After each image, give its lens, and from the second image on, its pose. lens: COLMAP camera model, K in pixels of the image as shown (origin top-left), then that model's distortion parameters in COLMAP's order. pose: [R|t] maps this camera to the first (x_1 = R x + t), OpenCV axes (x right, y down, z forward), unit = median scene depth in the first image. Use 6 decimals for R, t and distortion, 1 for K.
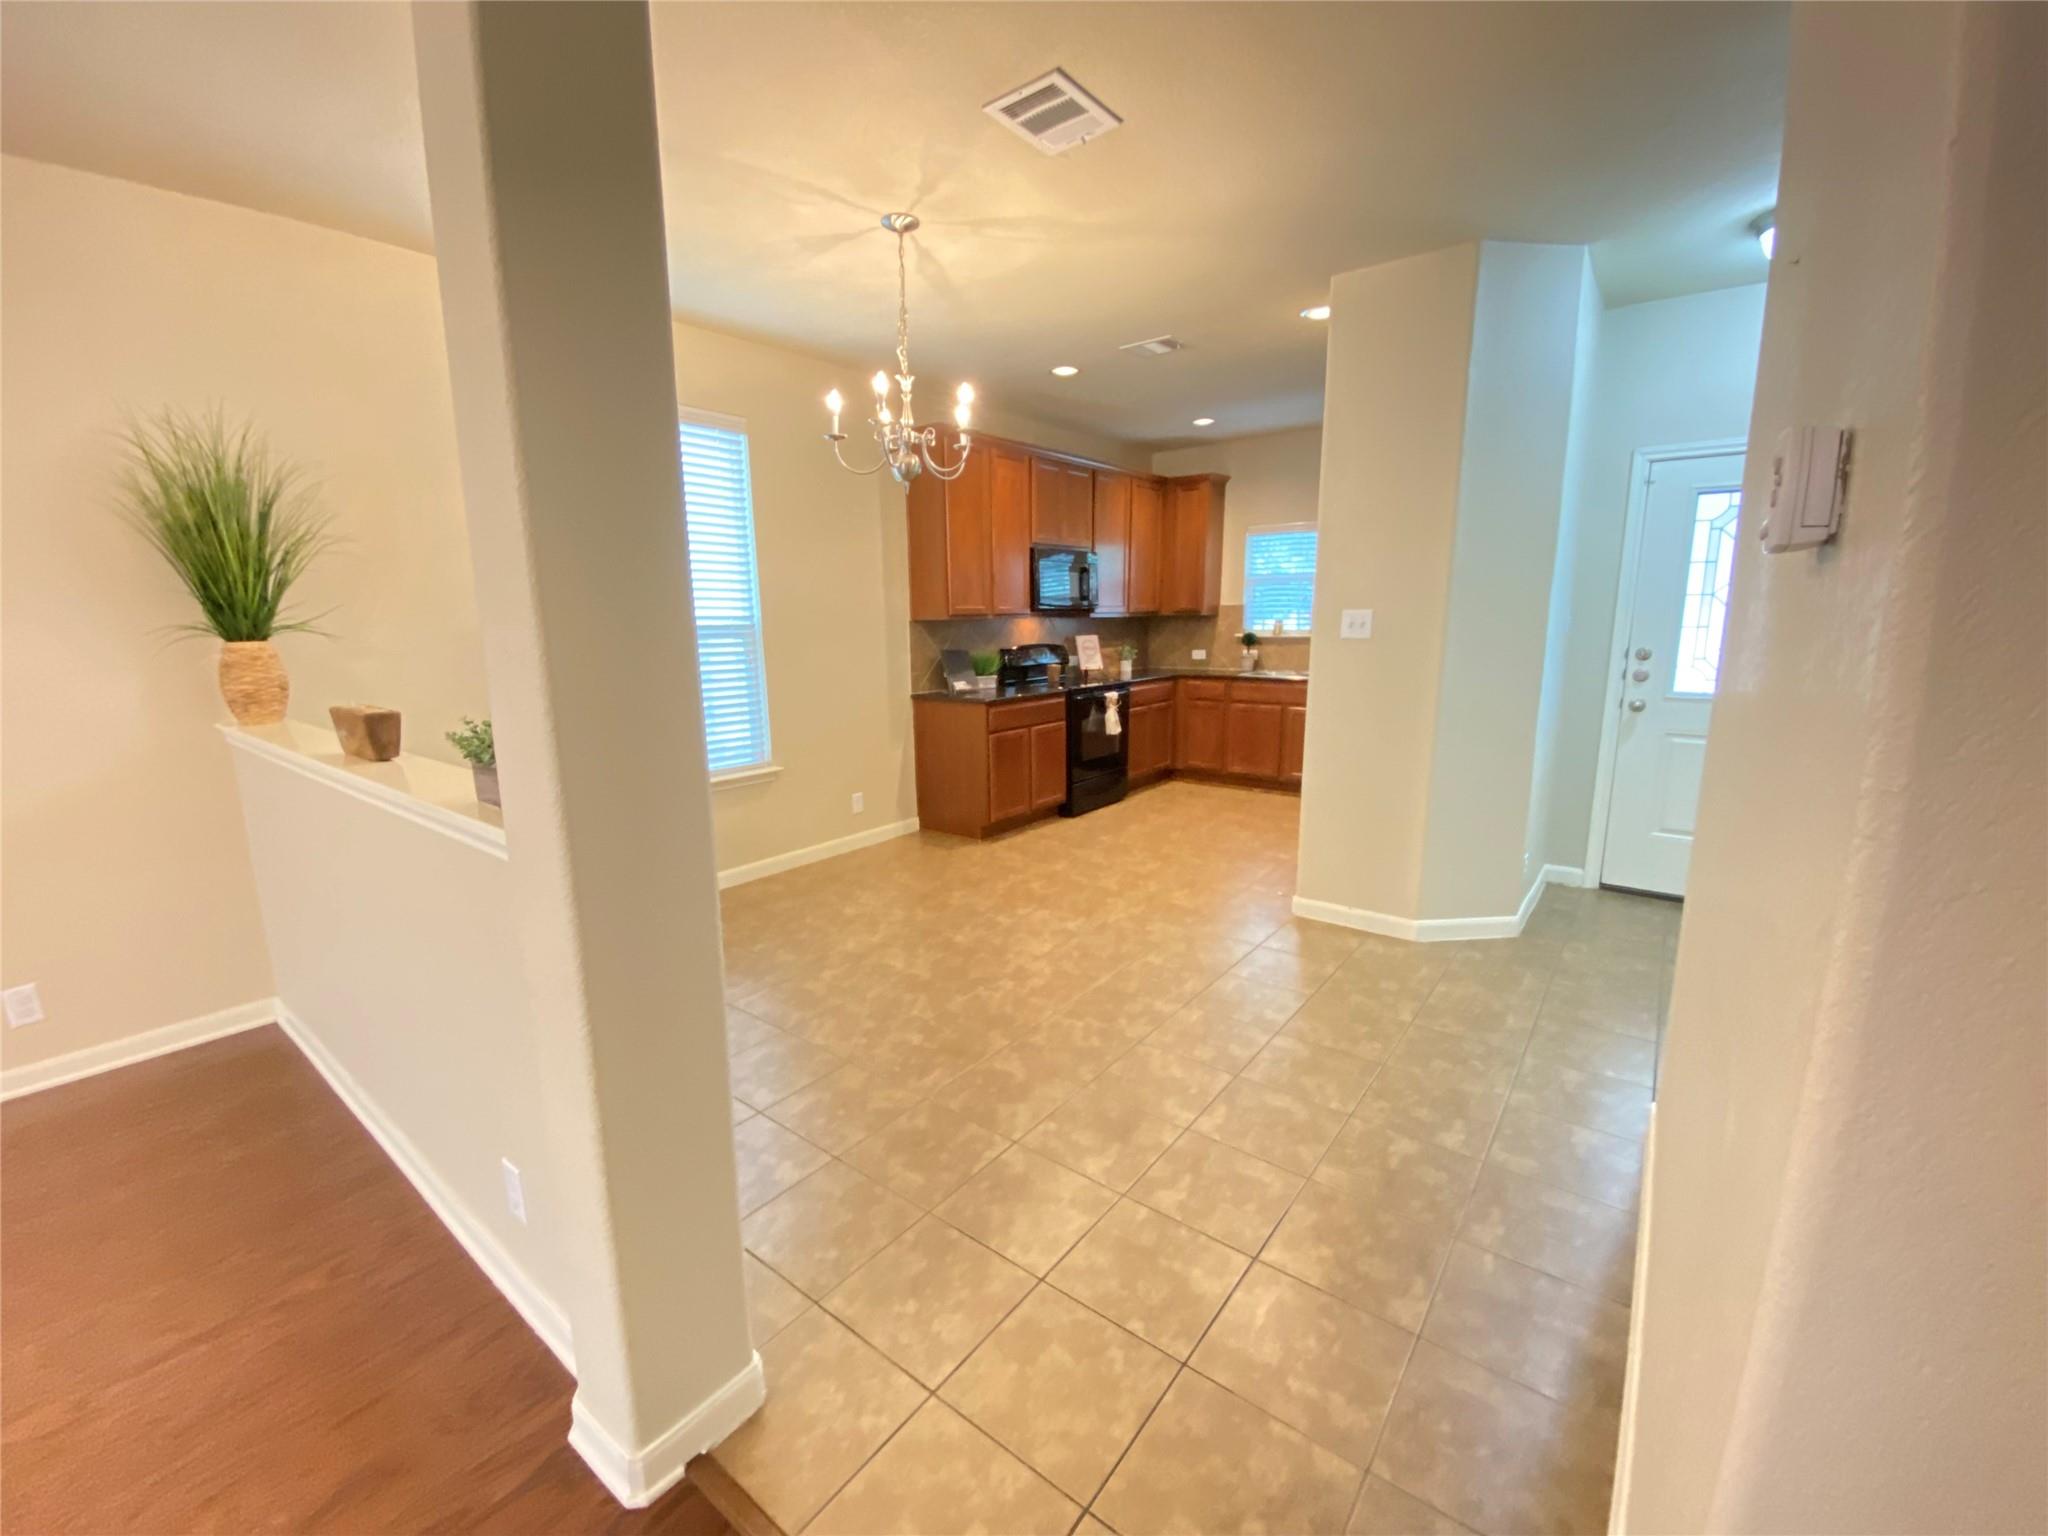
lens RADIAL K [[838.0, 0, 1028.0], [0, 838.0, 776.3], [0, 0, 1]] dist [-0.003183, -0.006511]
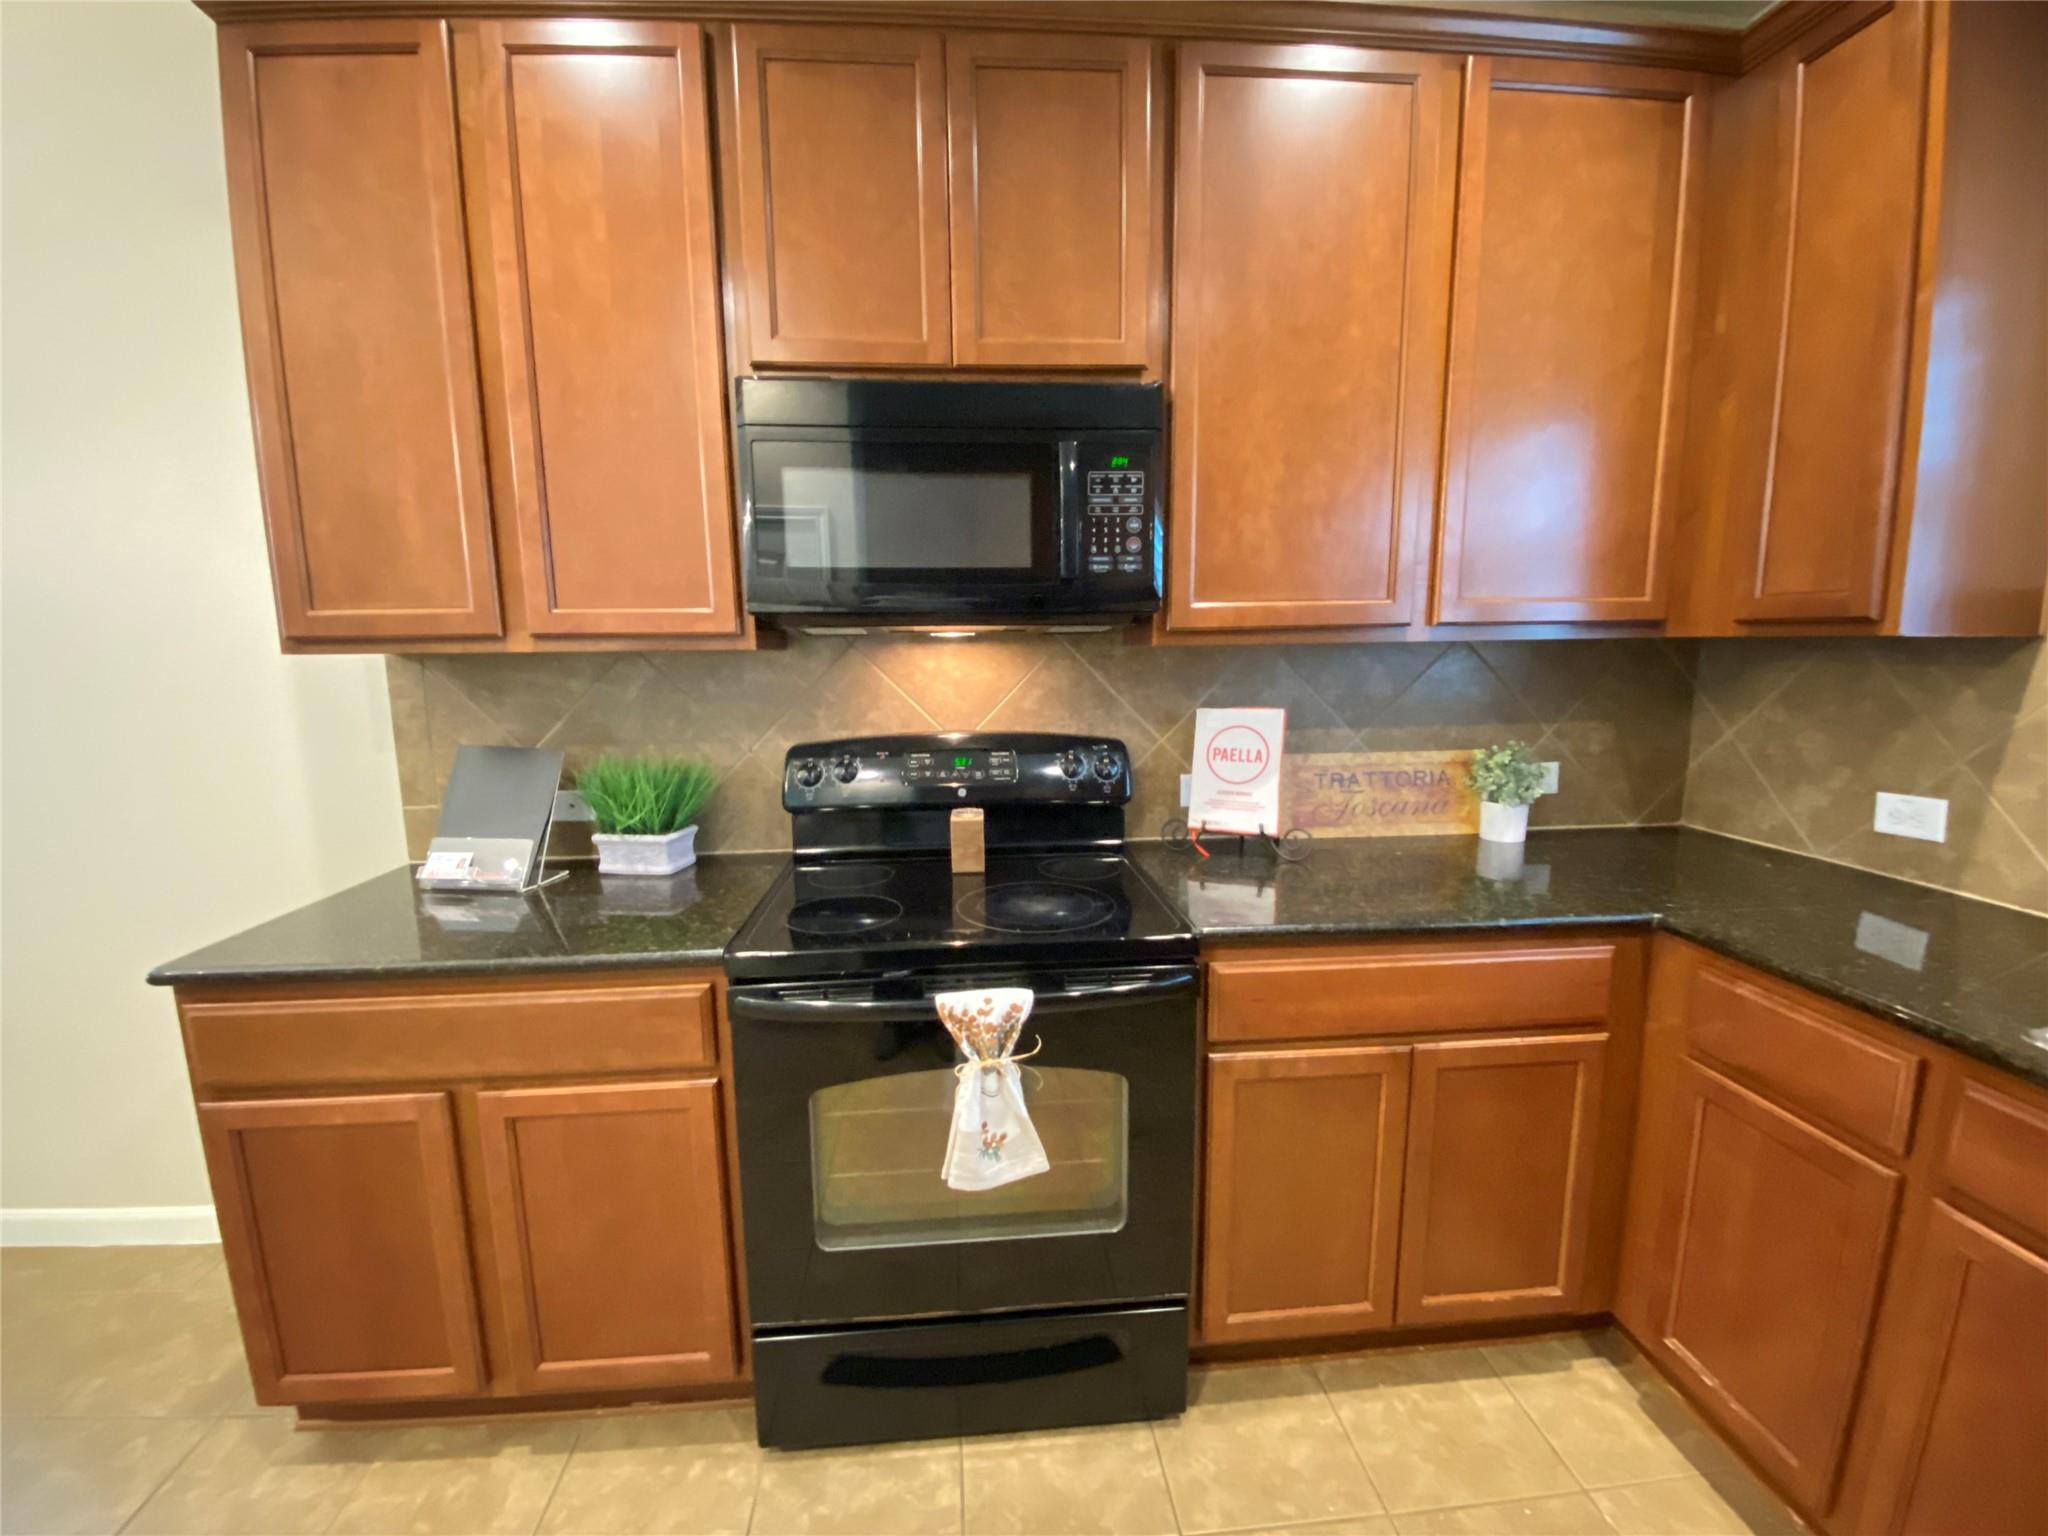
lens RADIAL K [[838.0, 0, 1025.1], [0, 838.0, 776.4], [0, 0, 1]] dist [-0.003183, -0.006511]
pose [[0.676825, 0.112580, -0.727485, 0.425361], [-0.138880, 0.990018, 0.023999, -0.269110], [0.722925, 0.084790, 0.685704, 1.434486]]
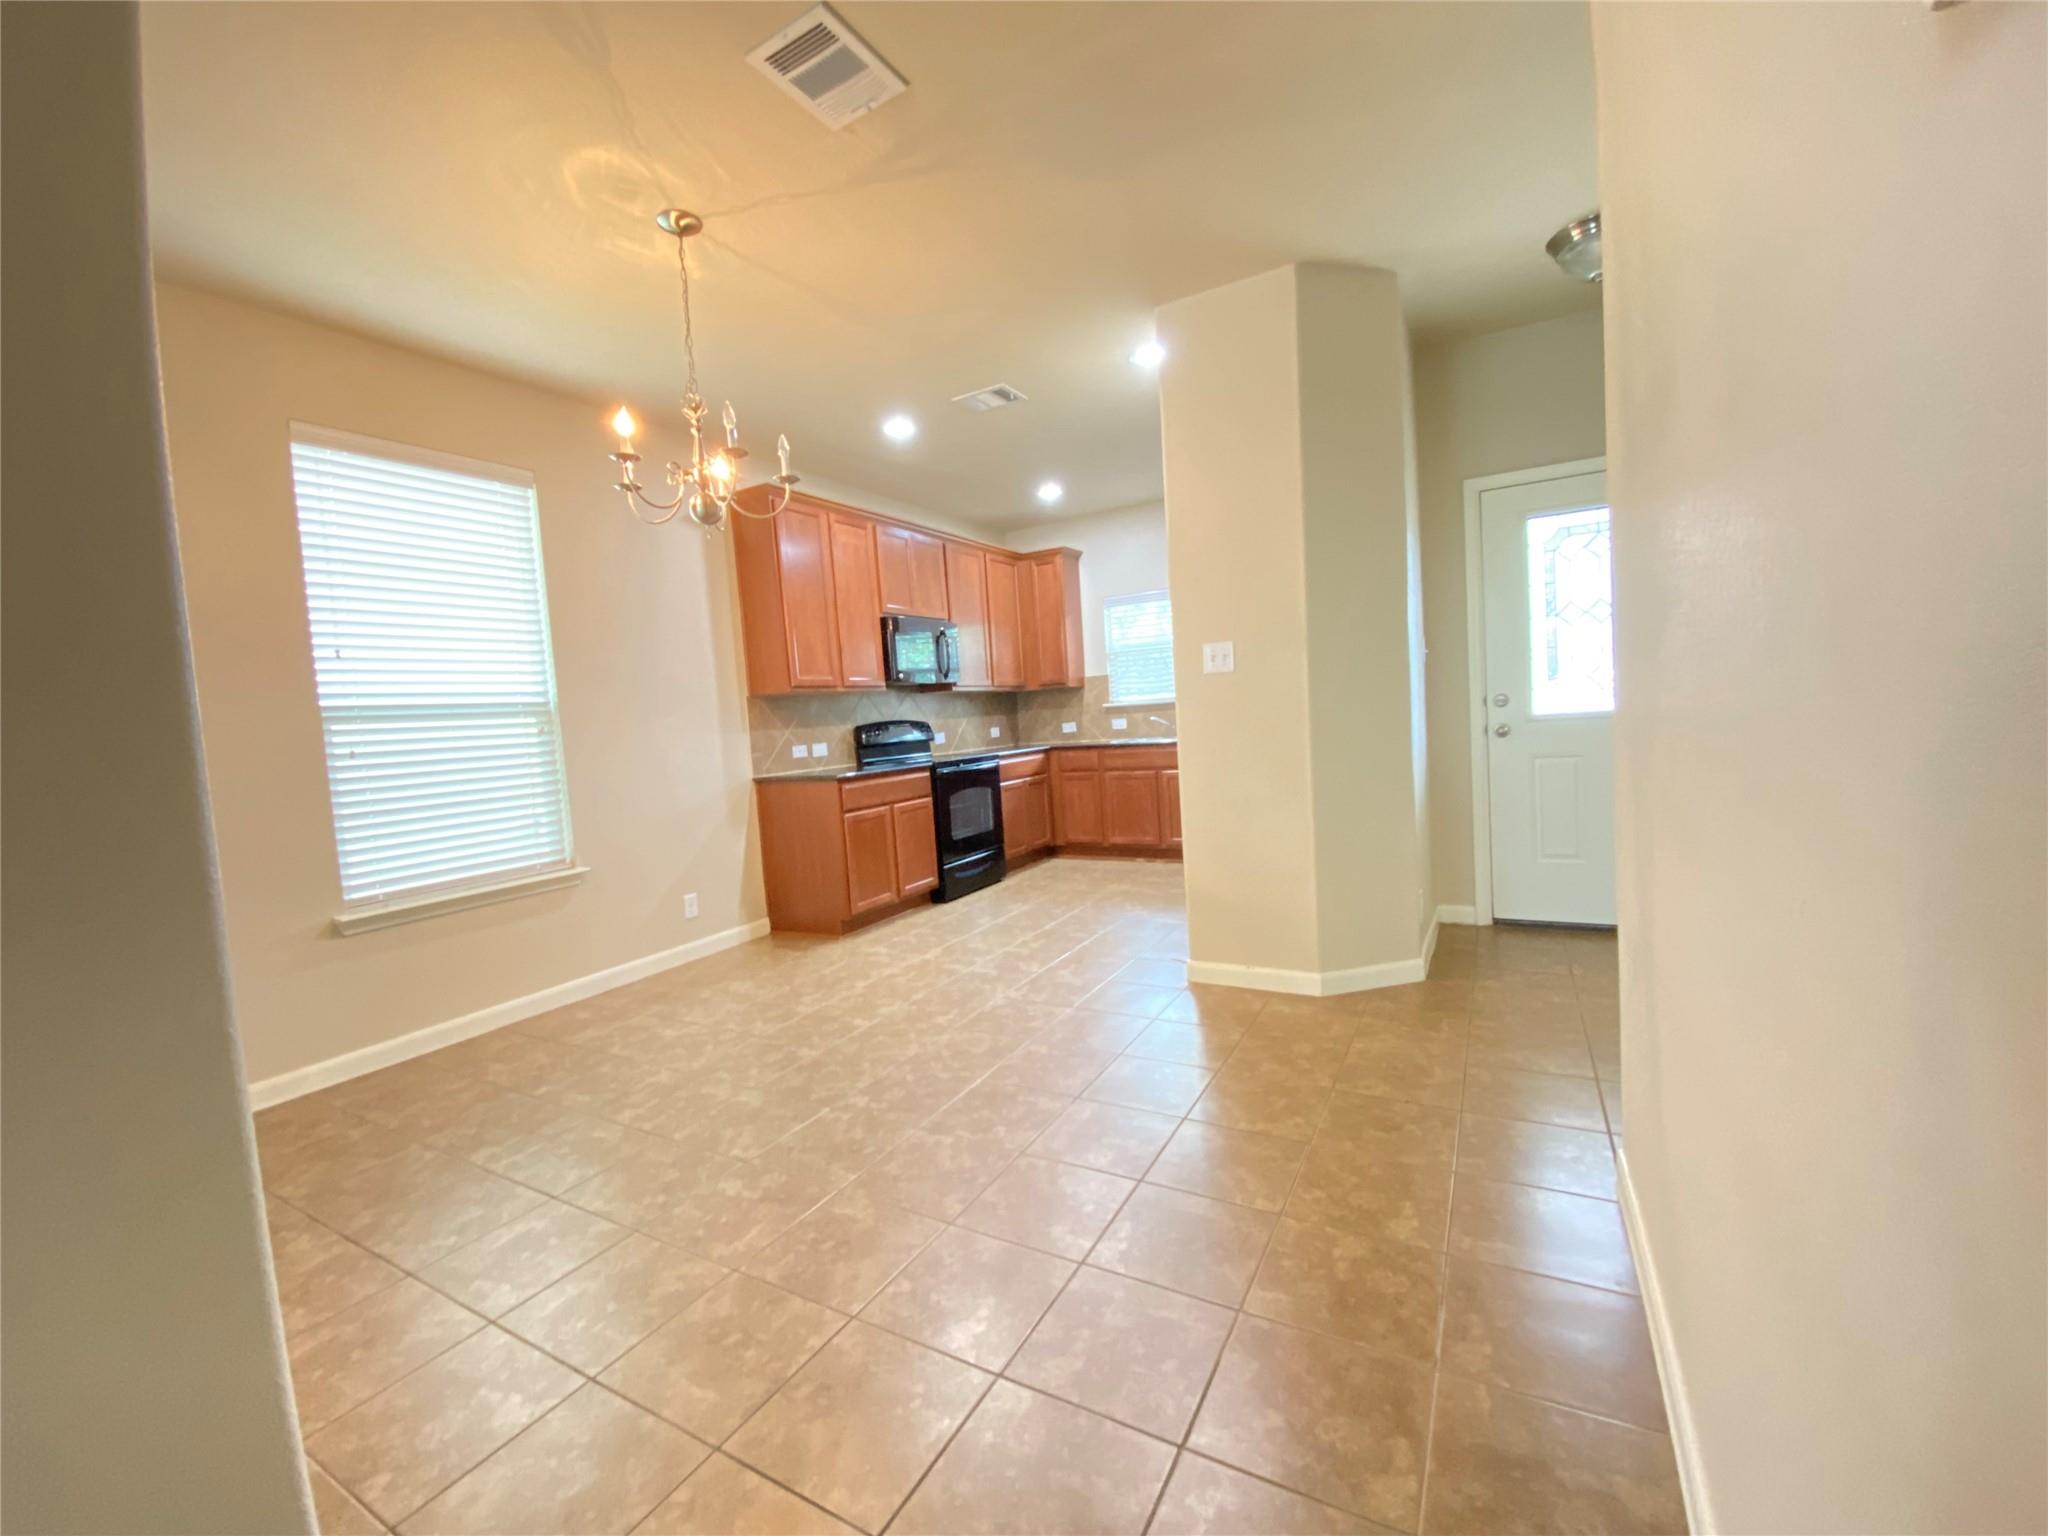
lens RADIAL K [[838.0, 0, 1033.4], [0, 838.0, 766.6], [0, 0, 1]] dist [-0.003183, -0.006511]
pose [[0.987597, -0.064260, 0.143256, 0.042835], [0.082920, 0.988258, -0.128340, 0.043000], [-0.133327, 0.138627, 0.981329, 0.124095]]
